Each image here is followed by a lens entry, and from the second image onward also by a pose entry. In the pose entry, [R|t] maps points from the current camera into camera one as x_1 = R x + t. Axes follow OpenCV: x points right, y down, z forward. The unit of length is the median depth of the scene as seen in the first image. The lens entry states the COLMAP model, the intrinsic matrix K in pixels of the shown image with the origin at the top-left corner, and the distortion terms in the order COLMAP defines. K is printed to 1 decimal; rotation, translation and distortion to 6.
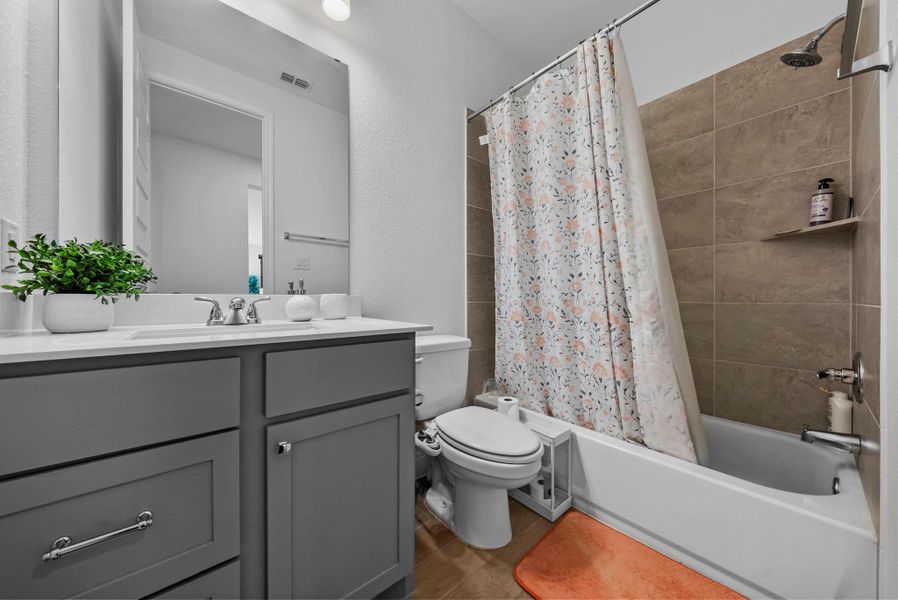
lens RADIAL K [[329.2, 0, 449.0], [0, 329.2, 300.0], [0, 0, 1]] dist [-0.006337, 0.000099]
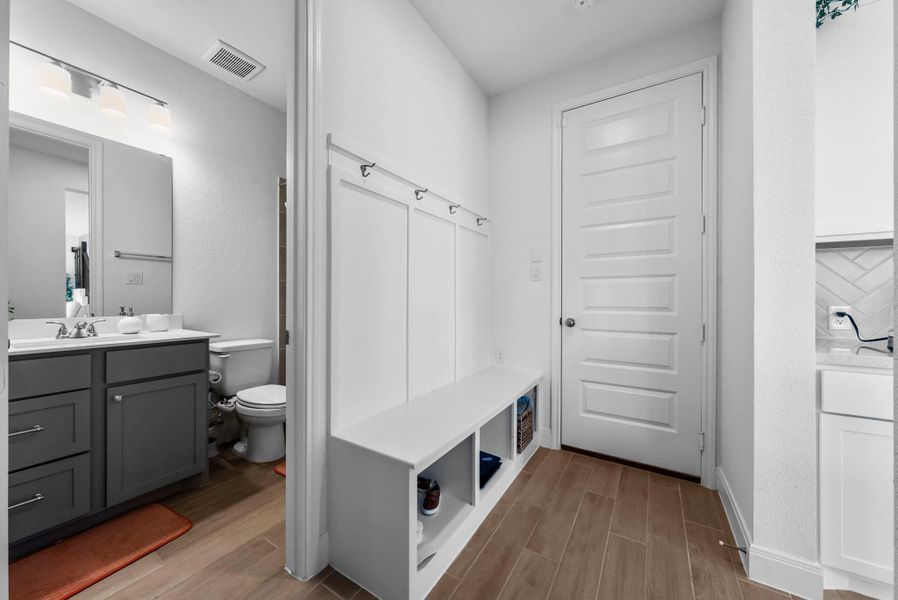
lens RADIAL K [[329.2, 0, 449.0], [0, 329.2, 300.0], [0, 0, 1]] dist [-0.006337, 0.000099]
pose [[0.943518, 0.003203, 0.331306, 0.514038], [-0.002453, 0.999993, -0.002682, -0.105787], [-0.331313, 0.001718, 0.943520, -1.072973]]
